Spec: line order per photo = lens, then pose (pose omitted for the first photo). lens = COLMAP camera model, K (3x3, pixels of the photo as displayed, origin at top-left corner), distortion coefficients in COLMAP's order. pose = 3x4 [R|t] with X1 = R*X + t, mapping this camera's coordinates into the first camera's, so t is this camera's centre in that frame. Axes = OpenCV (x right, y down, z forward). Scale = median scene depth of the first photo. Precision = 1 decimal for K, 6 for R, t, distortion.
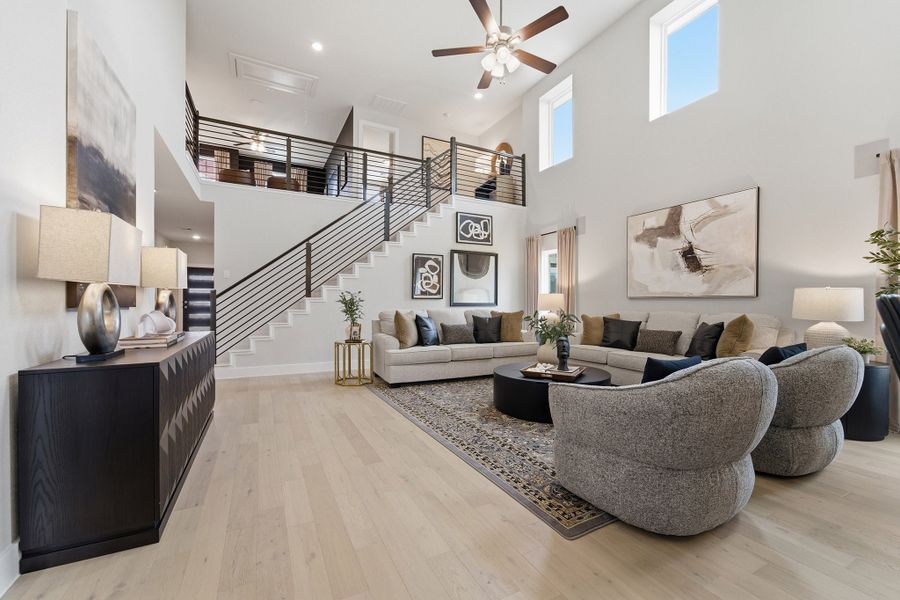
lens RADIAL K [[368.7, 0, 448.2], [0, 368.7, 301.1], [0, 0, 1]] dist [-0.005975, 0.002821]
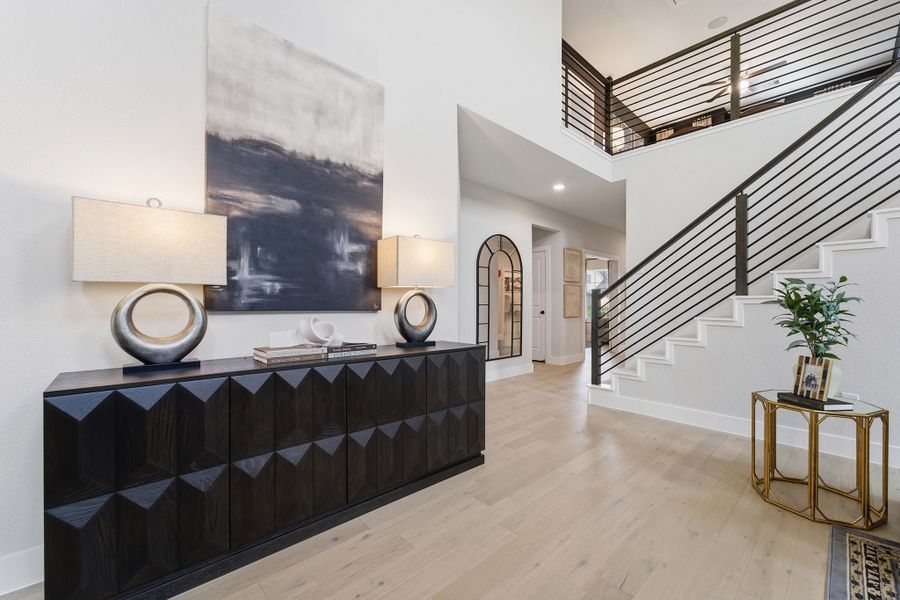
lens RADIAL K [[368.7, 0, 451.6], [0, 368.7, 305.0], [0, 0, 1]] dist [-0.005975, 0.002821]
pose [[0.273159, -0.002093, -0.961967, 0.022759], [0.003989, 0.999991, -0.001043, 0.001949], [0.961961, -0.003553, 0.273165, 0.389659]]
